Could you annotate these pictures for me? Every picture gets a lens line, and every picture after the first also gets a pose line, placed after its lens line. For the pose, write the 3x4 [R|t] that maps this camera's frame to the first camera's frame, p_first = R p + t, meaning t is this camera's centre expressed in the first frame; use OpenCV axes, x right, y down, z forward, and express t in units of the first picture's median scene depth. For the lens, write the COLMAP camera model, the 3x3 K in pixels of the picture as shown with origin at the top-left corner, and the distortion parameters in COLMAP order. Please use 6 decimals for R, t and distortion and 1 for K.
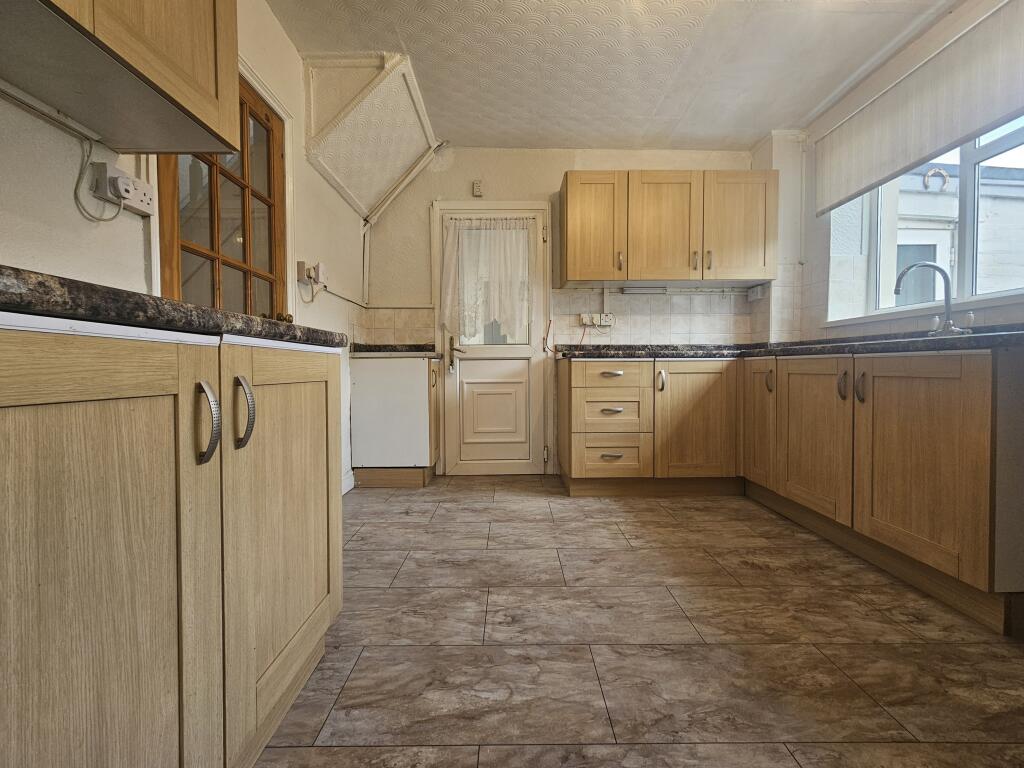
lens RADIAL K [[427.6, 0, 510.3], [0, 427.6, 379.7], [0, 0, 1]] dist [-0.002240, 0.000556]
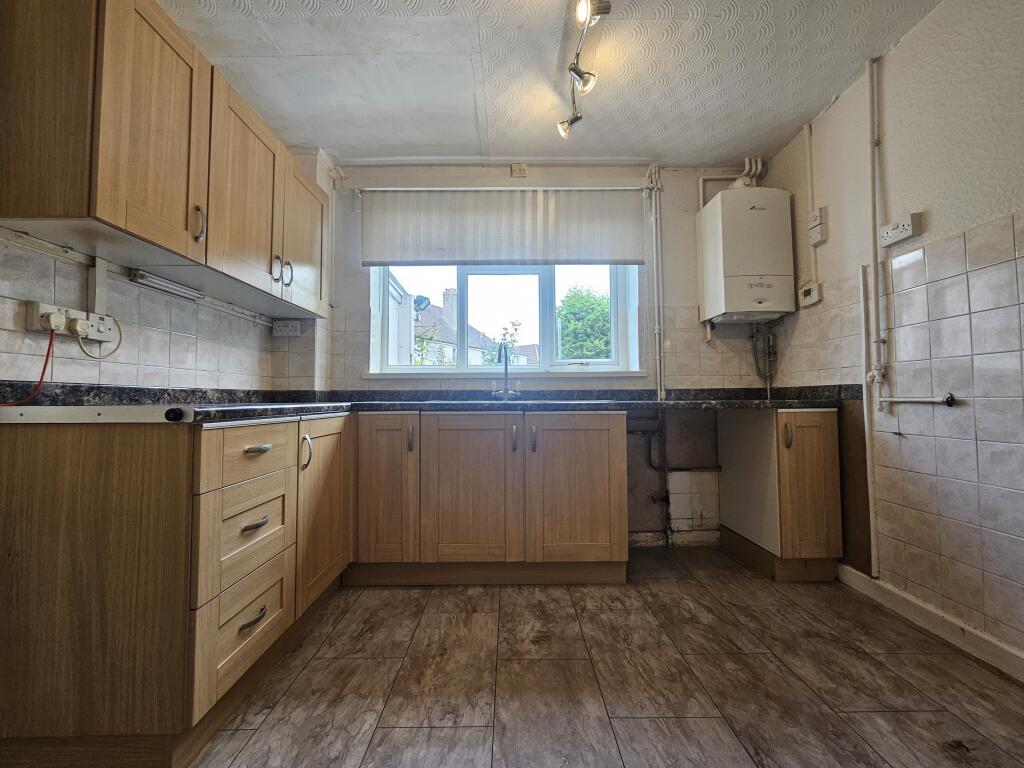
lens RADIAL K [[433.6, 0, 508.3], [0, 433.6, 380.0], [0, 0, 1]] dist [-0.000346, 0.000127]
pose [[-0.006927, 0.049717, 0.998739, -0.276835], [0.034324, 0.998187, -0.049452, -0.060552], [-0.999387, 0.033938, -0.008621, 0.711303]]
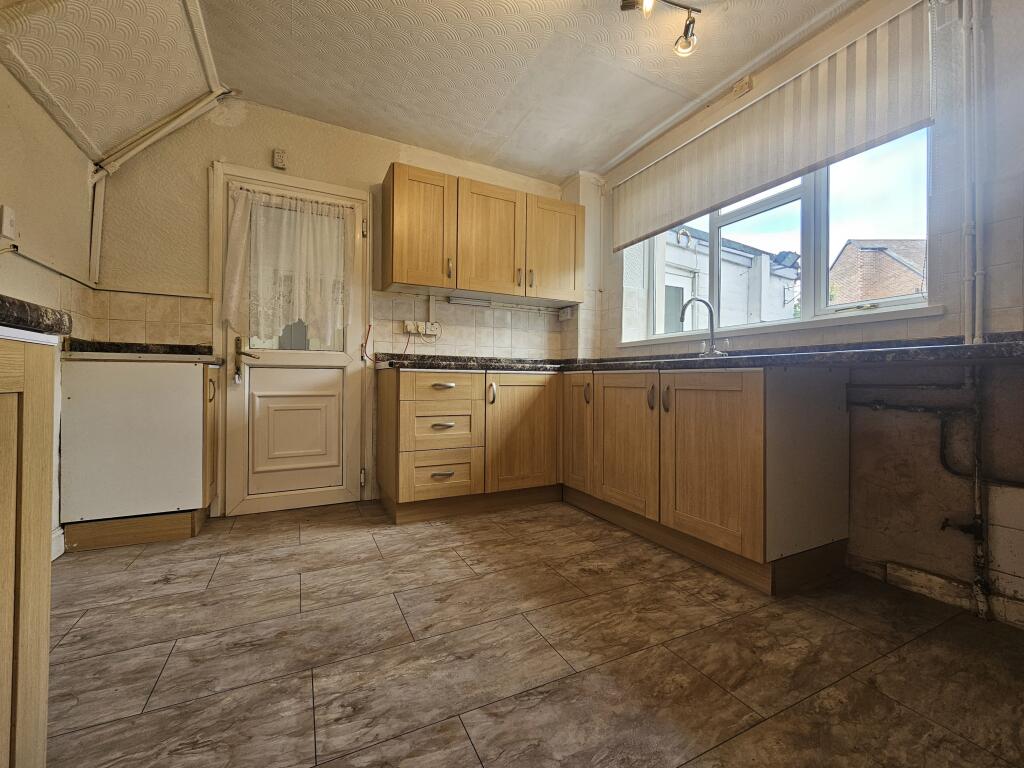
lens RADIAL K [[427.6, 0, 510.3], [0, 427.6, 379.7], [0, 0, 1]] dist [-0.002240, 0.000556]
pose [[0.895204, 0.013912, 0.445440, -0.048585], [-0.000408, 0.999538, -0.030398, 0.001088], [-0.445657, 0.027031, 0.894796, 0.099092]]
